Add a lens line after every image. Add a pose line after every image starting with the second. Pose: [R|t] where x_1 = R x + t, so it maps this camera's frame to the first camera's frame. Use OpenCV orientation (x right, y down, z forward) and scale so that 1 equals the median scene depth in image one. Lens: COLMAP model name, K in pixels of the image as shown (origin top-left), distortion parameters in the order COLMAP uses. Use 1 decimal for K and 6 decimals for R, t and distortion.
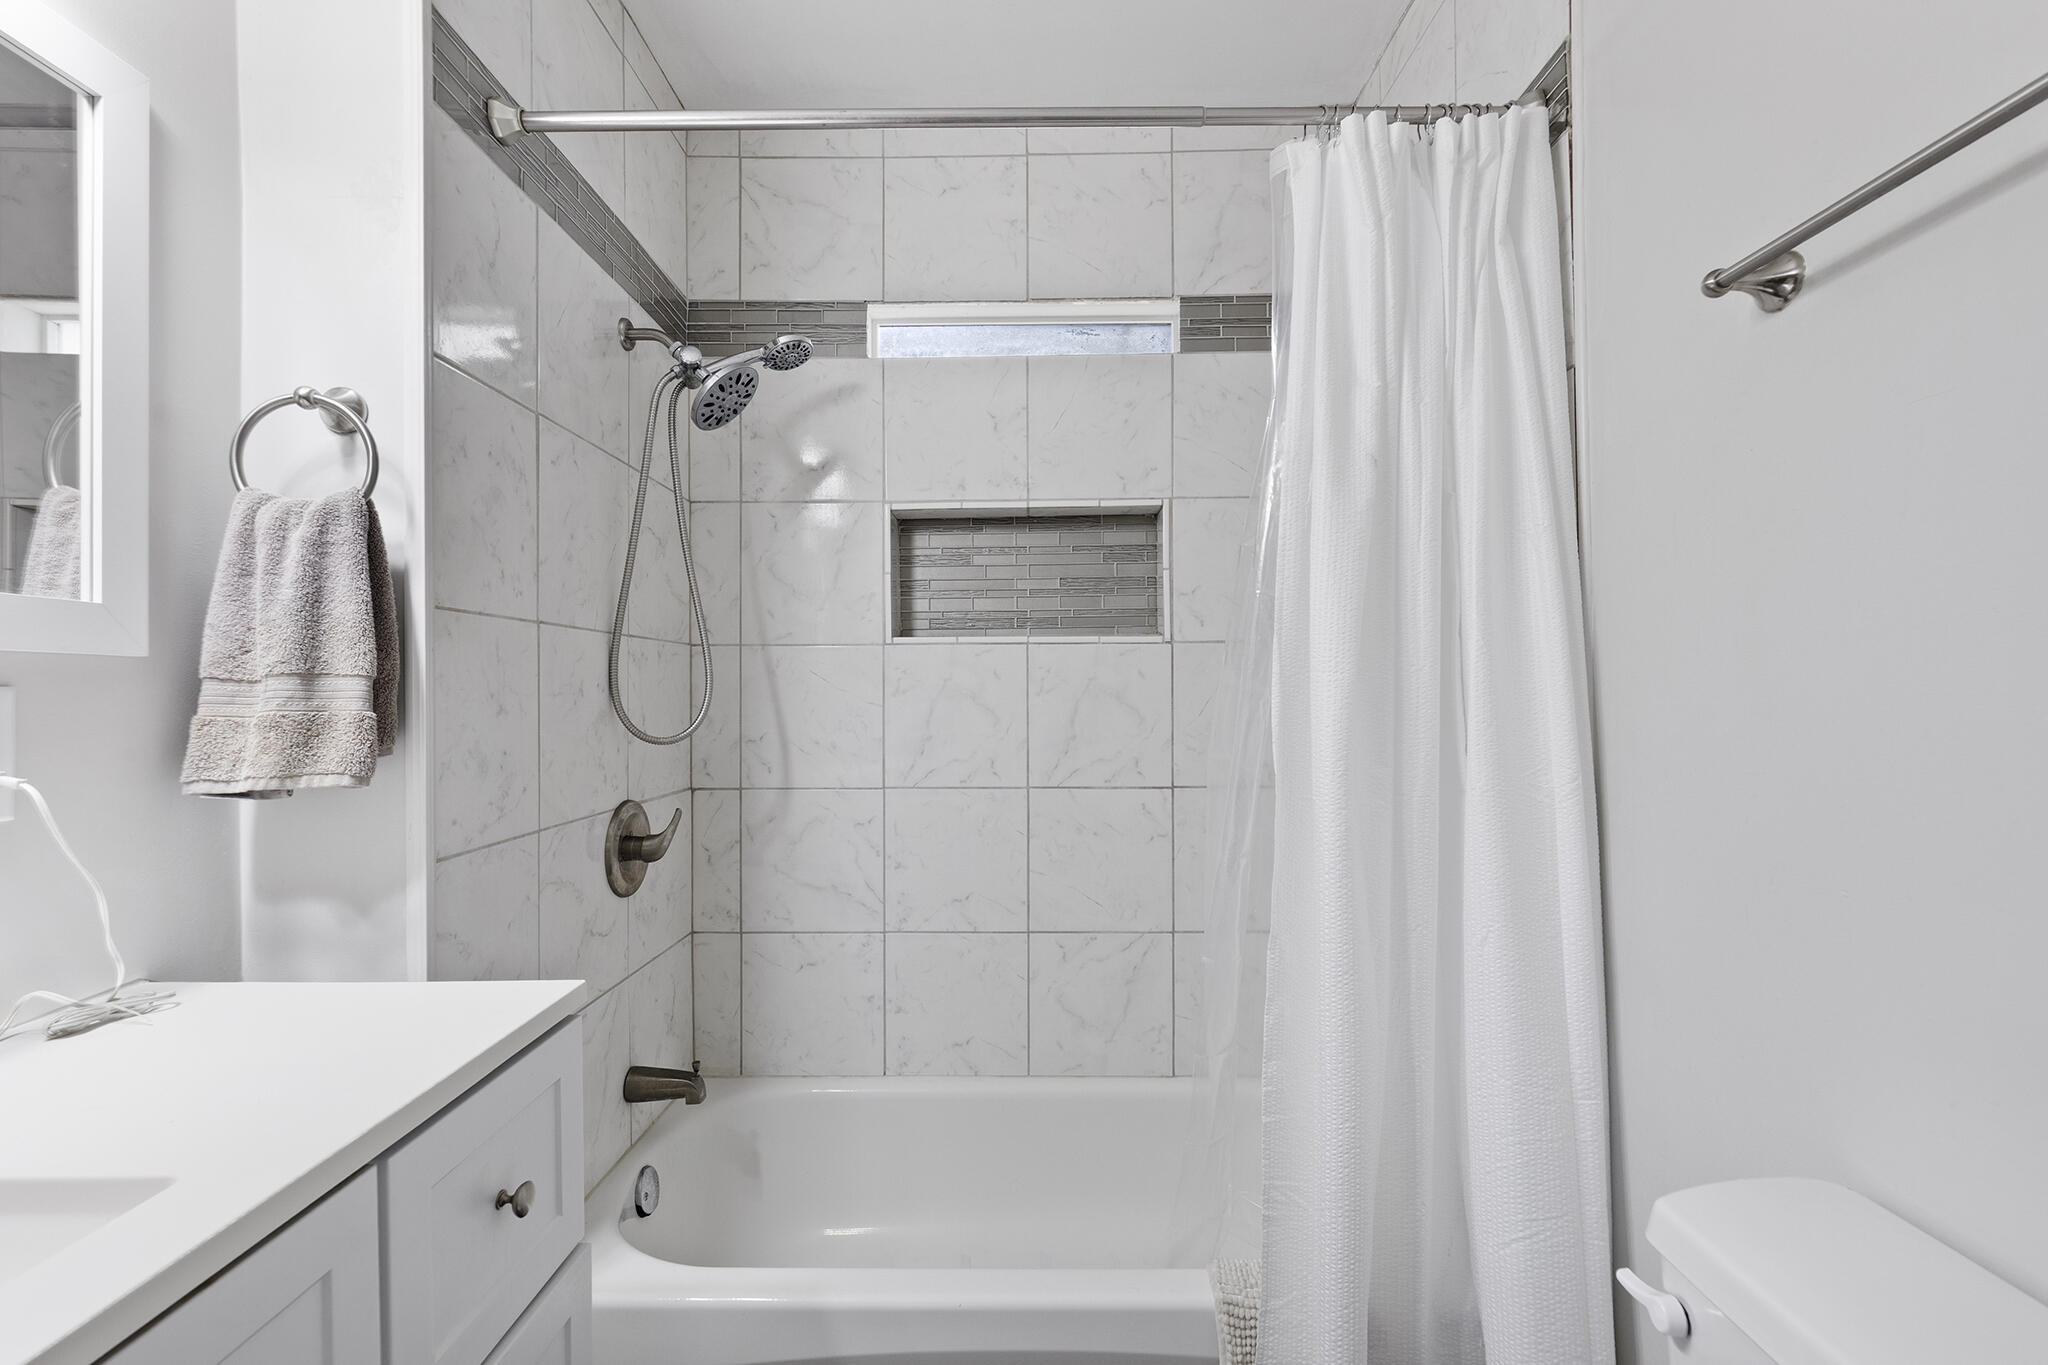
lens RADIAL K [[916.6, 0, 1021.0], [0, 916.6, 697.4], [0, 0, 1]] dist [0.003163, -0.001352]
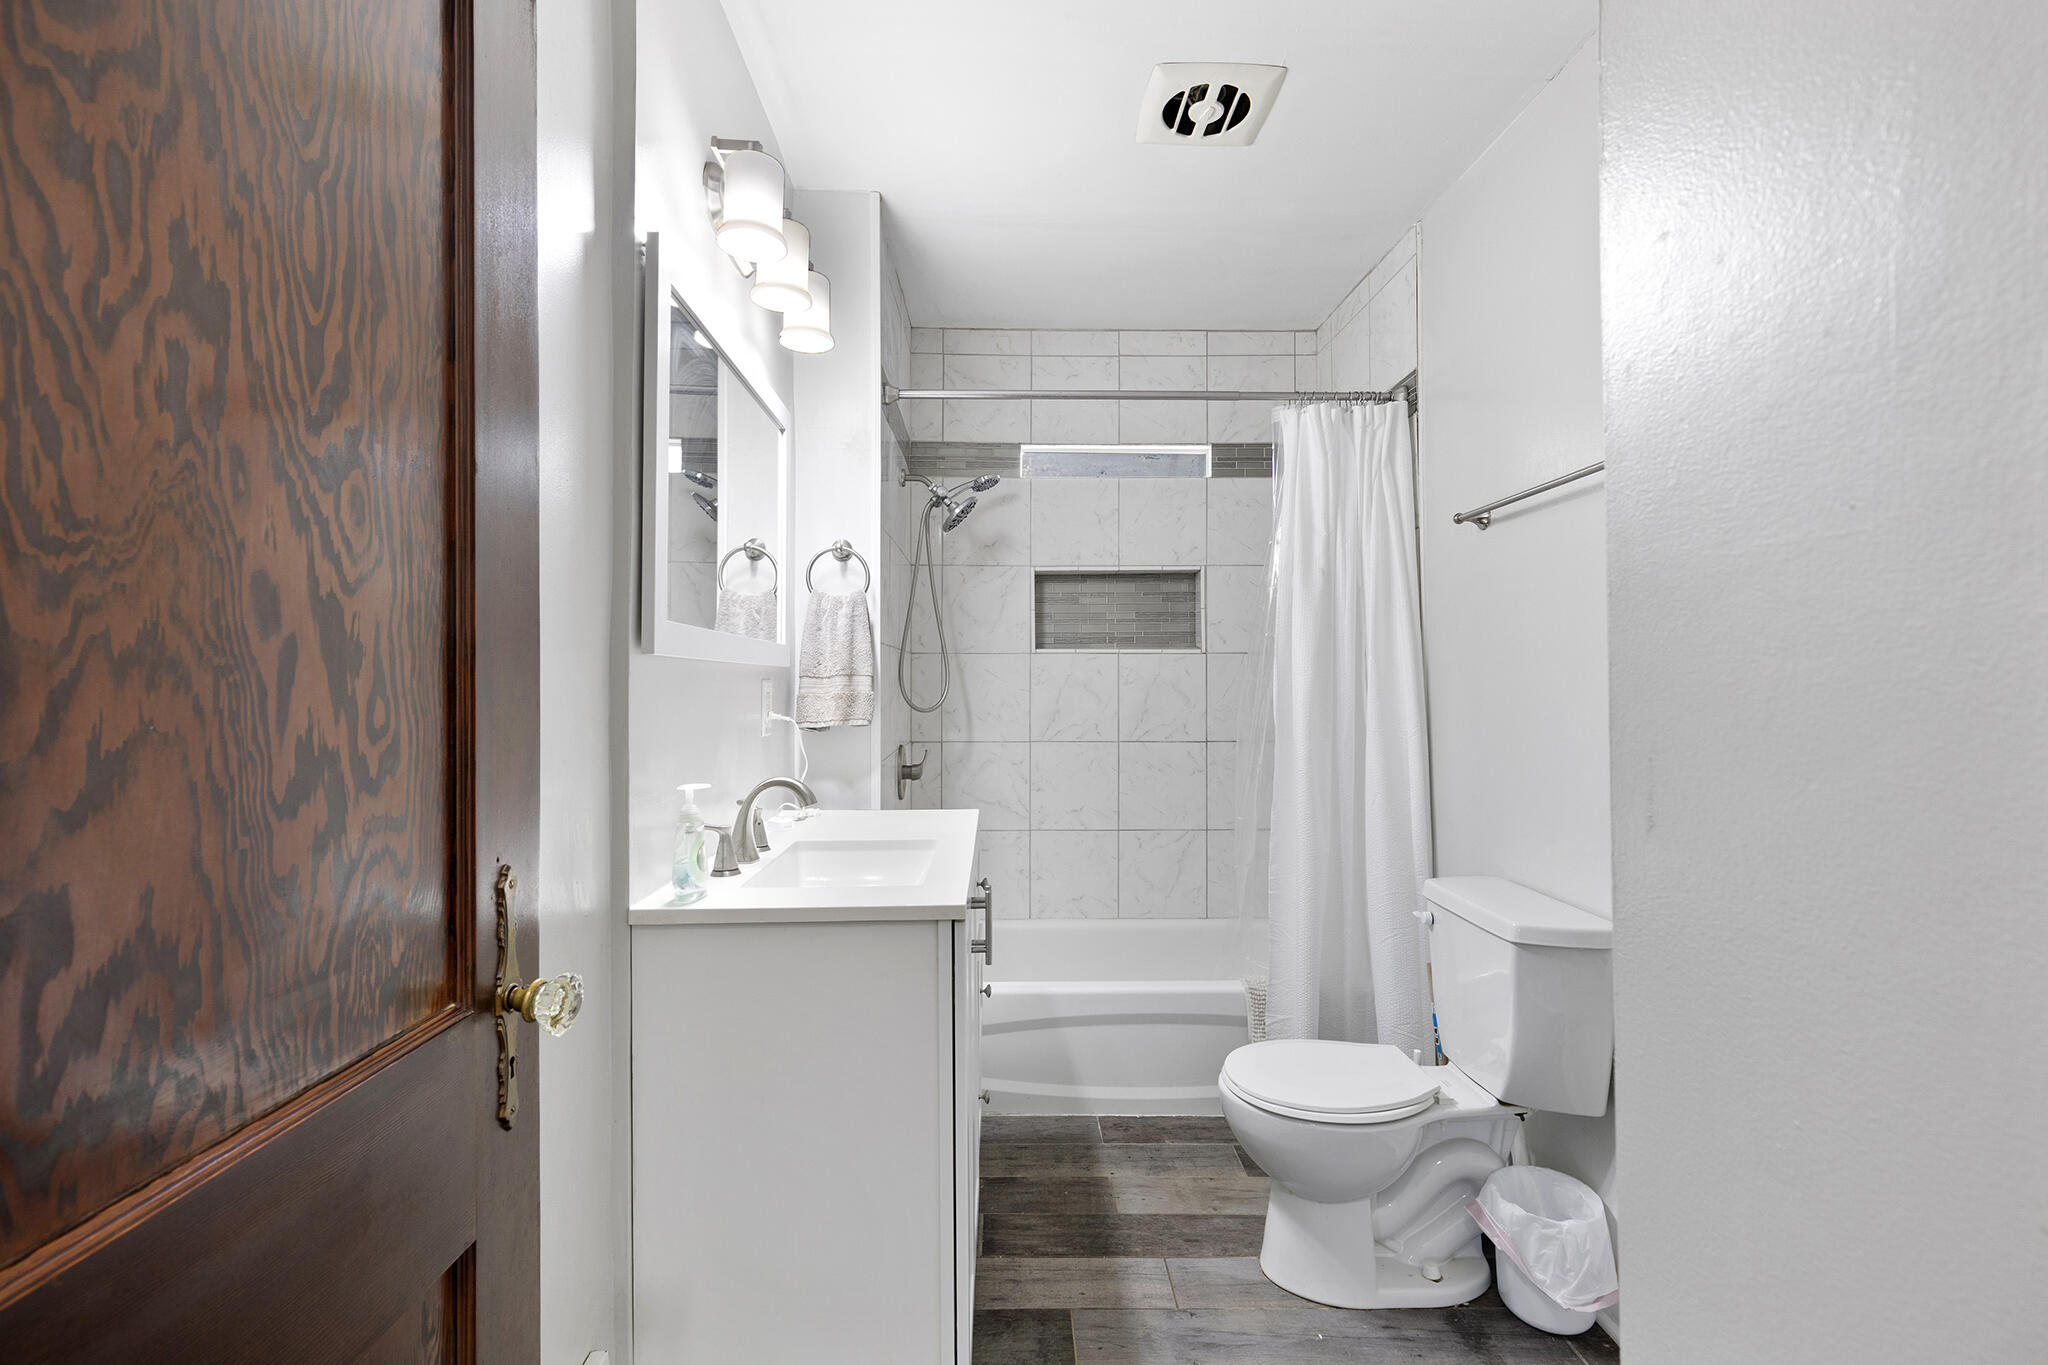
lens RADIAL K [[916.6, 0, 1022.5], [0, 916.6, 673.4], [0, 0, 1]] dist [0.003163, -0.001352]
pose [[0.999505, 0.005573, 0.030954, -0.214719], [-0.005145, 0.999891, -0.013861, 0.000286], [-0.031028, 0.013695, 0.999425, -0.629287]]
